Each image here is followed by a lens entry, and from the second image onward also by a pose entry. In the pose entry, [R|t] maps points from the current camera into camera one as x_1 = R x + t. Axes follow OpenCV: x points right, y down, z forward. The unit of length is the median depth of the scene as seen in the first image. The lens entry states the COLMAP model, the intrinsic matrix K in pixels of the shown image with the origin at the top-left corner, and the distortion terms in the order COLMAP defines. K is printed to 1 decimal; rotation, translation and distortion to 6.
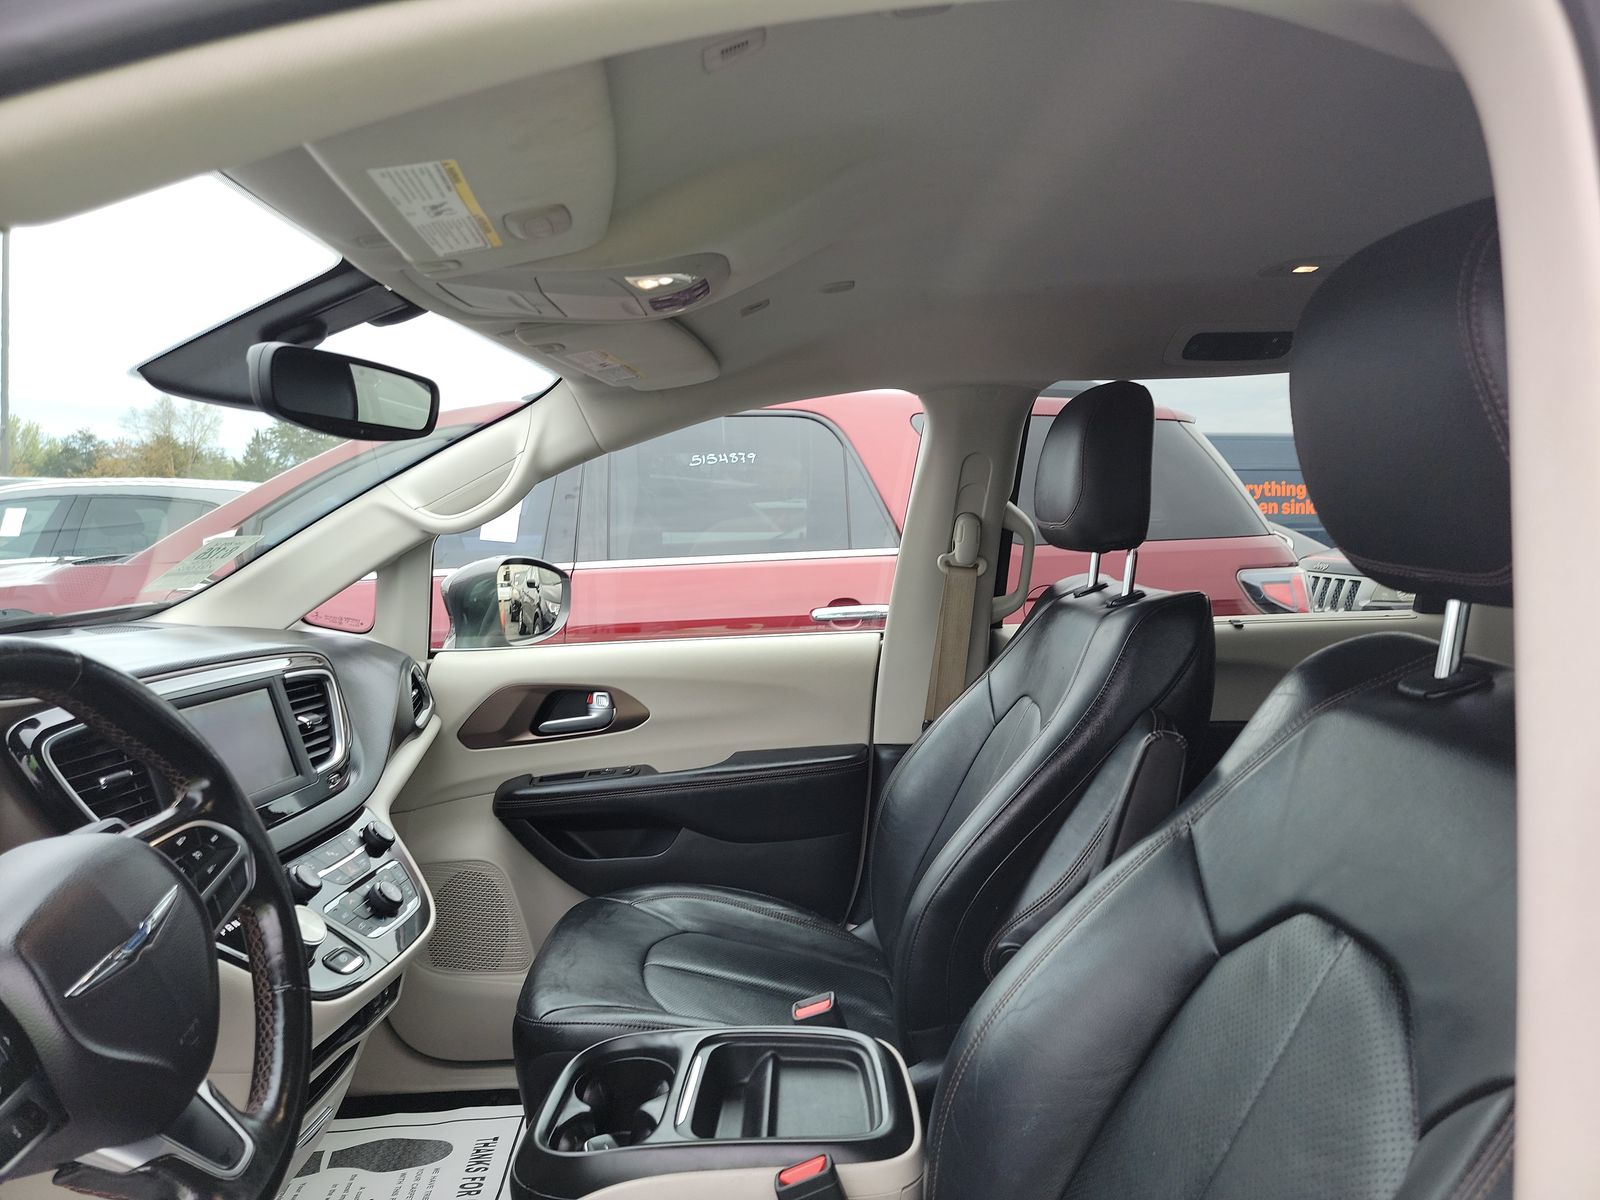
lens RADIAL K [[1127.2, 0, 802.1], [0, 1127.2, 559.5], [0, 0, 1]] dist [0.067556, -0.058089]
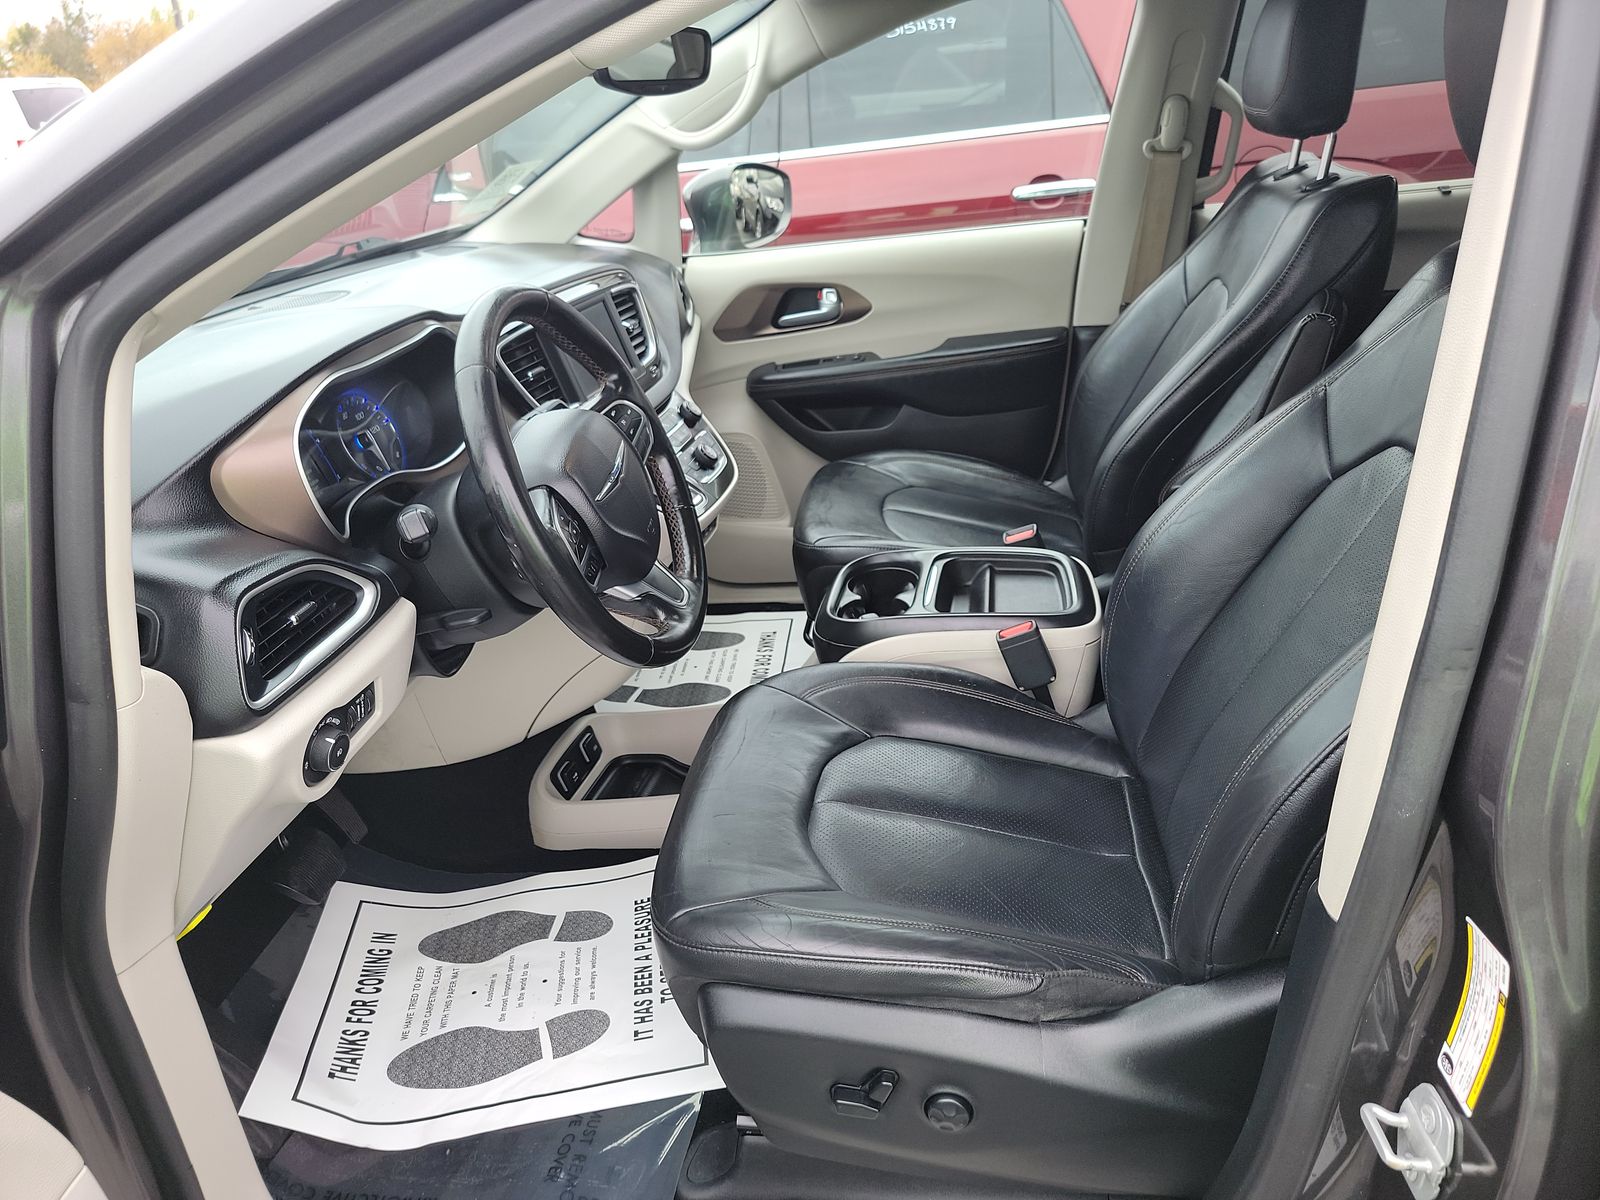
lens RADIAL K [[1141.0, 0, 800.0], [0, 1141.0, 600.0], [0, 0, 1]] dist [0.072060, -0.103324]
pose [[0.986721, 0.005837, -0.162320, -0.019916], [0.057603, 0.921821, 0.383311, -0.044102], [0.151867, -0.387571, 0.909244, -0.205775]]
